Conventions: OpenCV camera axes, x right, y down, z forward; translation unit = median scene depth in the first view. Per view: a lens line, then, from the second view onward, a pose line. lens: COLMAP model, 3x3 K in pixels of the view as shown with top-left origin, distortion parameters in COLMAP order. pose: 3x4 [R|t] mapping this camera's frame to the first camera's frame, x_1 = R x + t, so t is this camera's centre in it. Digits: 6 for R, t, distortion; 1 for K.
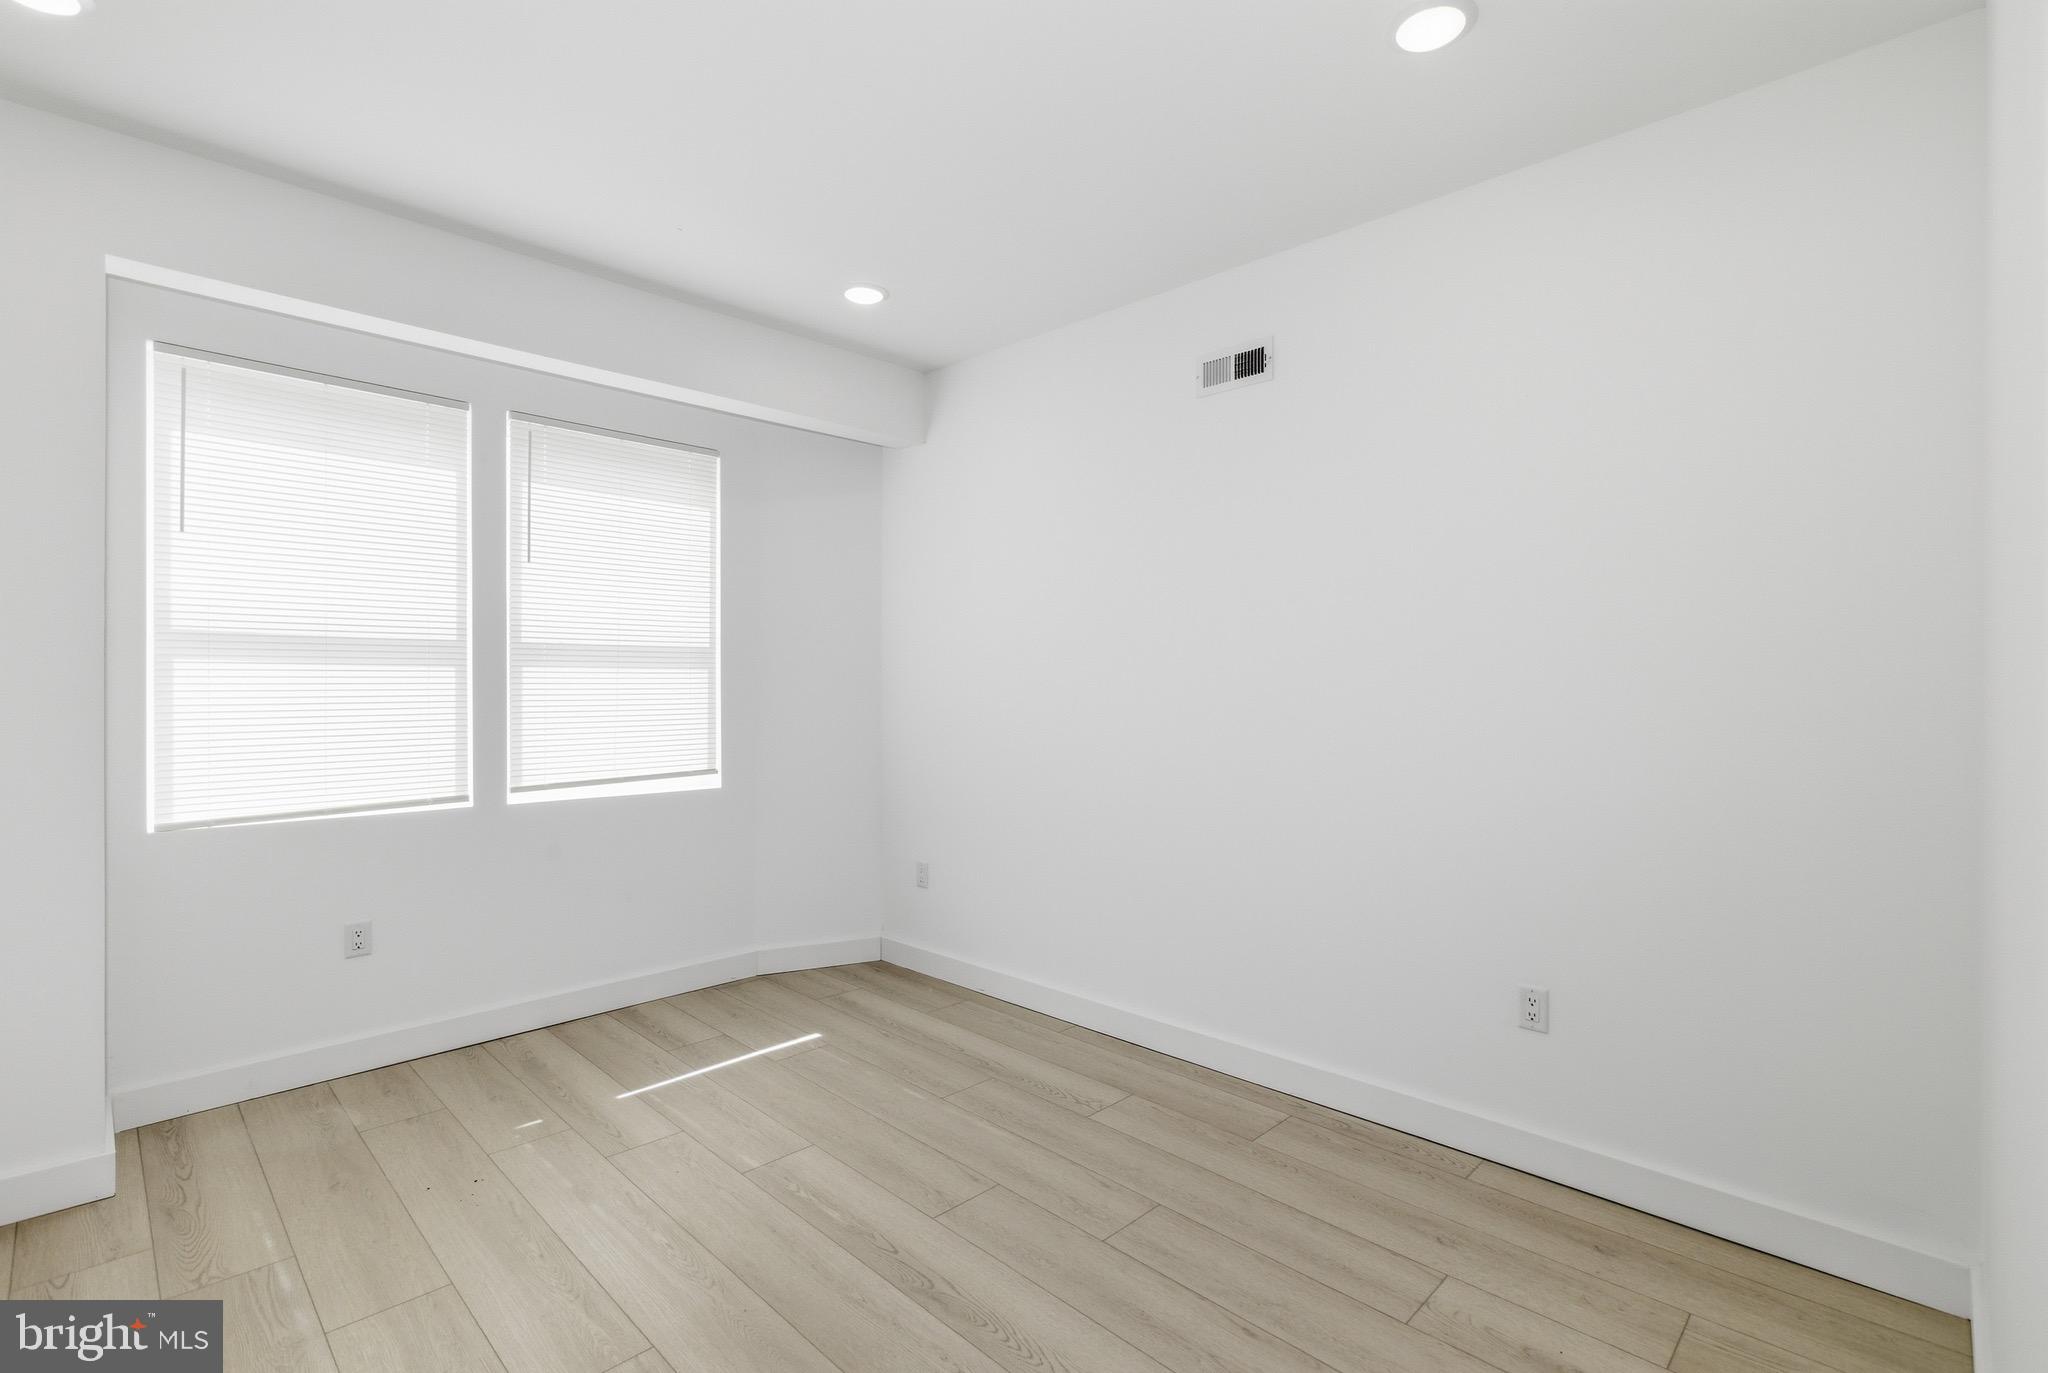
lens RADIAL K [[965.4, 0, 1019.0], [0, 965.4, 691.2], [0, 0, 1]] dist [0.001054, 0.000239]
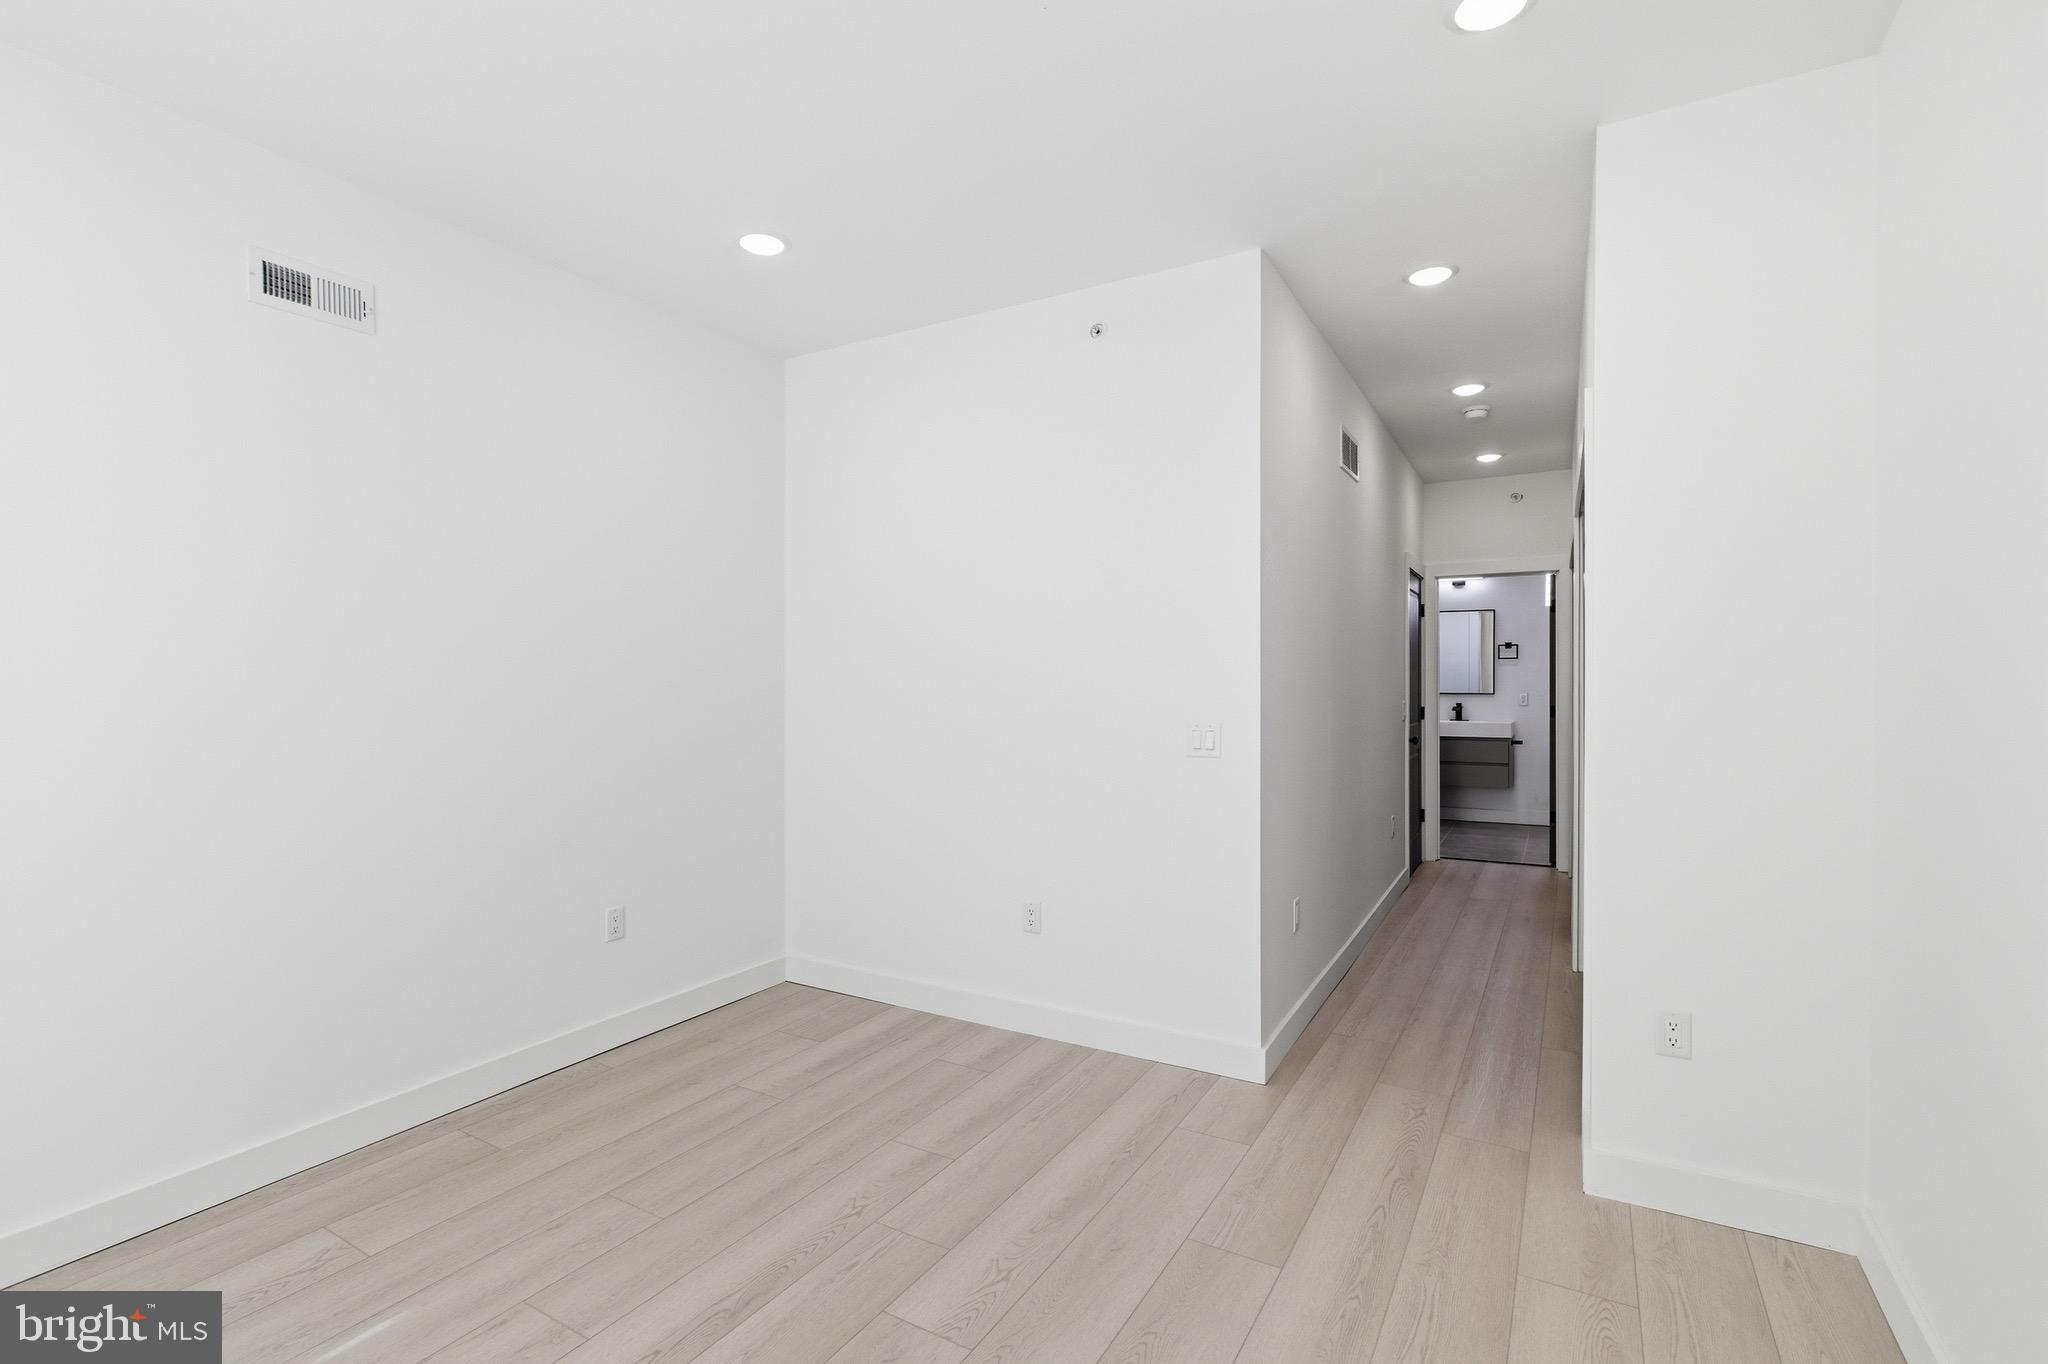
lens RADIAL K [[965.4, 0, 1019.8], [0, 965.4, 684.0], [0, 0, 1]] dist [0.001054, 0.000239]
pose [[-0.267594, 0.000550, 0.963532, -0.976772], [0.013830, 0.999899, 0.003270, -0.003549], [-0.963432, 0.014200, -0.267575, 0.865659]]
